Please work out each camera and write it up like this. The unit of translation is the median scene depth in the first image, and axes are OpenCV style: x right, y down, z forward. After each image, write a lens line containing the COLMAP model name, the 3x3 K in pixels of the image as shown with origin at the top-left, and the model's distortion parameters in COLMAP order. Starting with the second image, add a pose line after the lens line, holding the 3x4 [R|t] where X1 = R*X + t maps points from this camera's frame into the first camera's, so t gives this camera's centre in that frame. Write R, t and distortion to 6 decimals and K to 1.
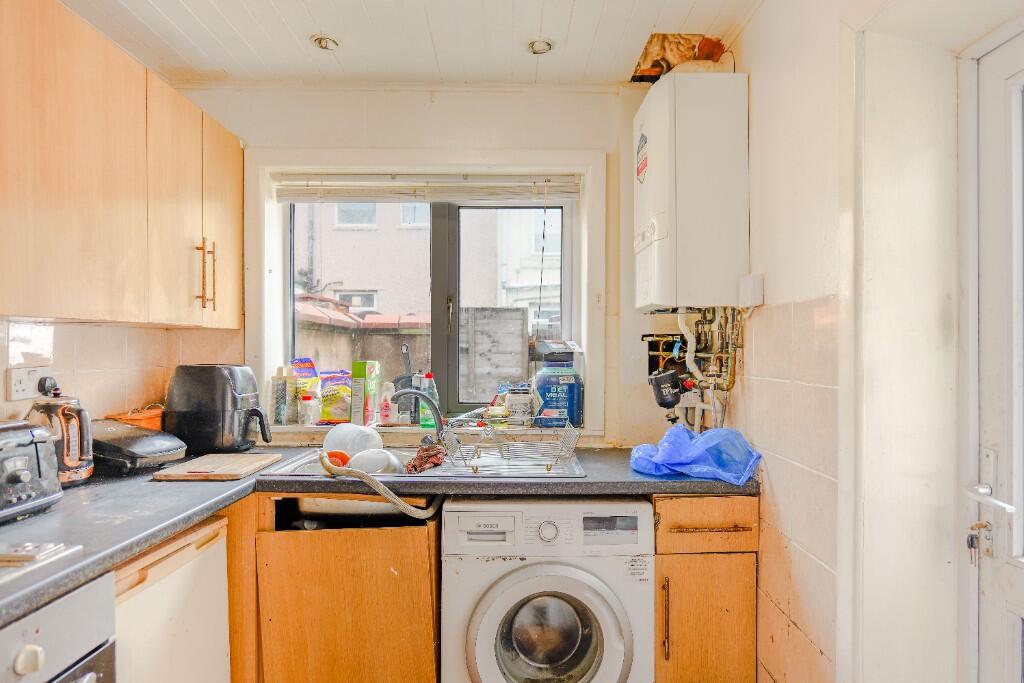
lens RADIAL K [[620.7, 0, 512.0], [0, 620.7, 341.5], [0, 0, 1]] dist [-0.006761, -0.002167]
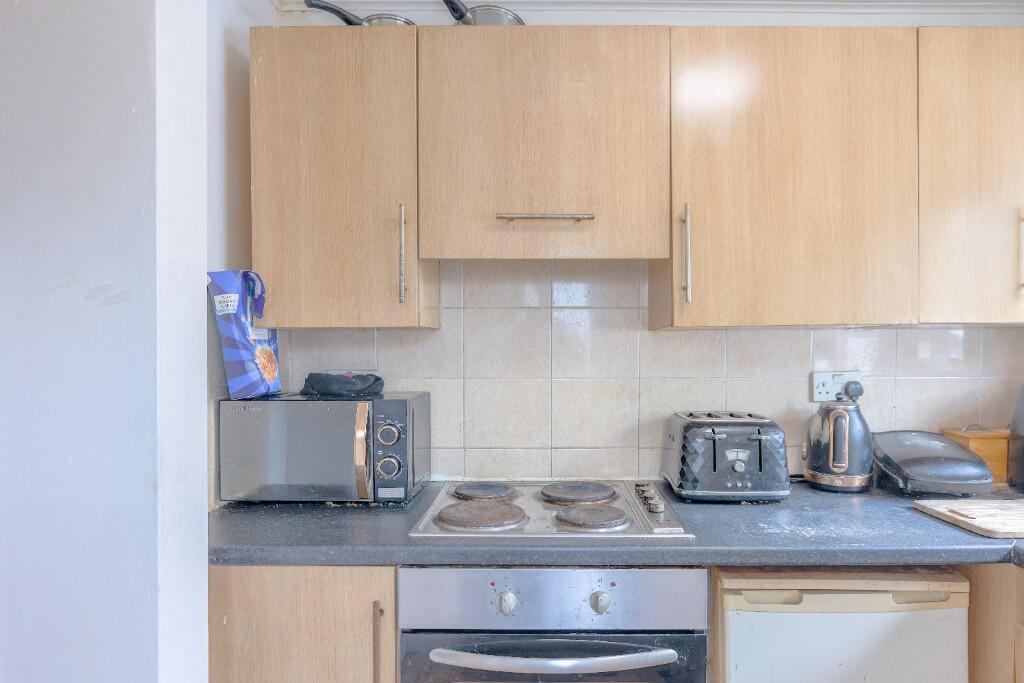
lens RADIAL K [[620.7, 0, 512.0], [0, 620.7, 341.5], [0, 0, 1]] dist [-0.006761, -0.002167]
pose [[0.031639, -0.010420, -0.999445, 0.265263], [0.010115, 0.999898, -0.010104, -0.004021], [0.999448, -0.009789, 0.031742, 0.430335]]
